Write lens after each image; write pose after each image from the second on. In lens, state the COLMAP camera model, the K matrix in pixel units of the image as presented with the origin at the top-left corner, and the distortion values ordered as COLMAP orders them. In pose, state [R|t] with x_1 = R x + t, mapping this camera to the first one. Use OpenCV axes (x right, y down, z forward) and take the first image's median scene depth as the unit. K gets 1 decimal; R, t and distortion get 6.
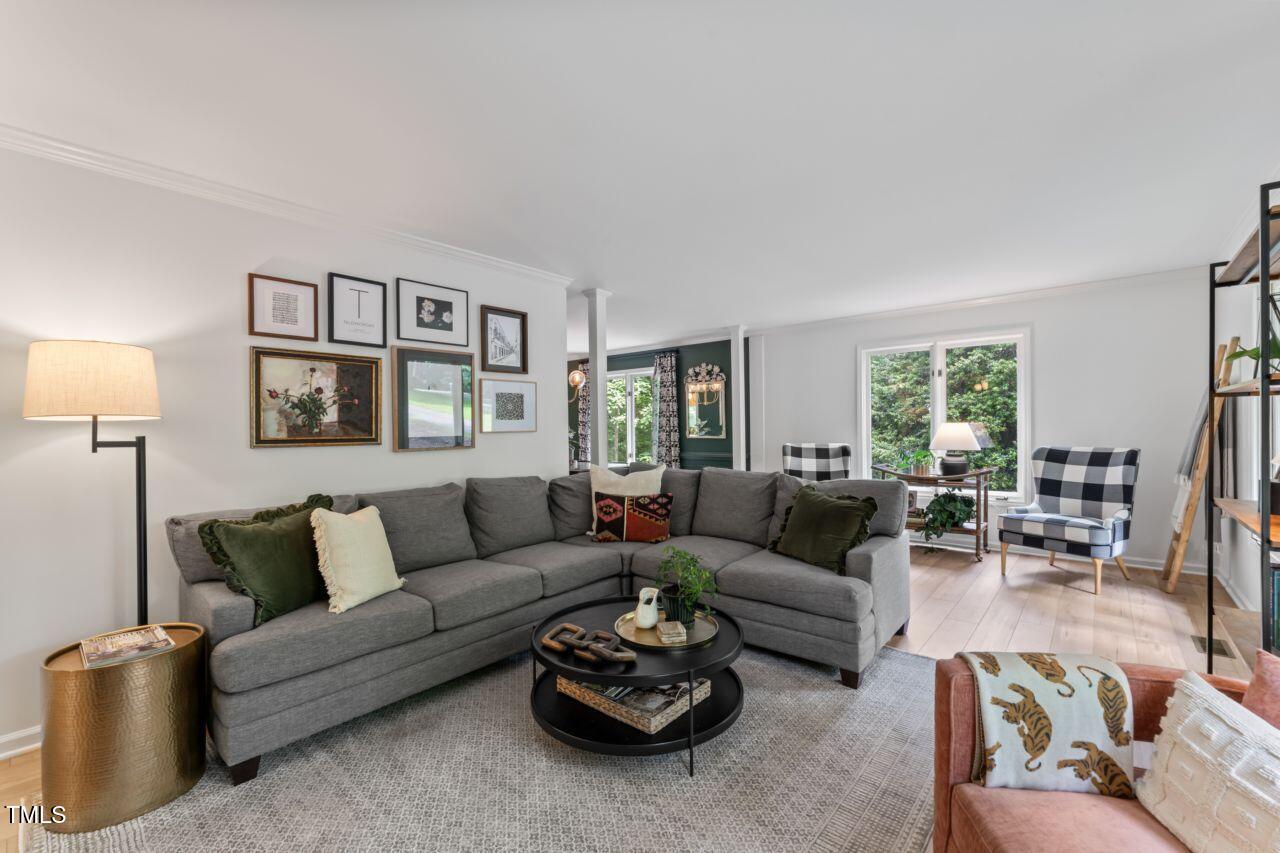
lens RADIAL K [[559.0, 0, 640.0], [0, 559.0, 426.5], [0, 0, 1]] dist [0.000098, 0.000017]
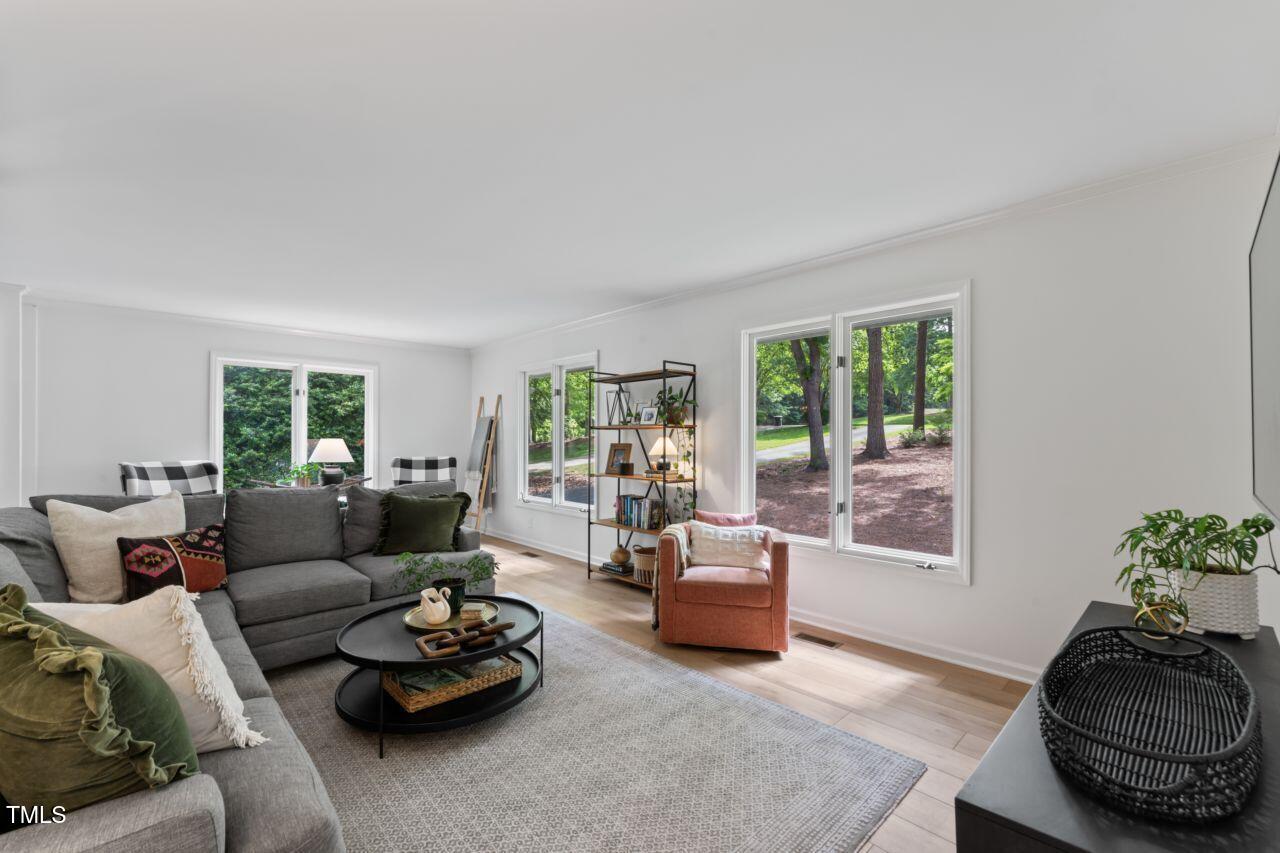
lens RADIAL K [[540.8, 0, 642.1], [0, 540.8, 435.9], [0, 0, 1]] dist [0.000262, 0.000195]
pose [[0.125105, 0.015182, 0.992027, -0.660569], [-0.004915, 0.999880, -0.014683, -0.000003], [-0.992131, -0.003039, 0.125165, 0.301498]]
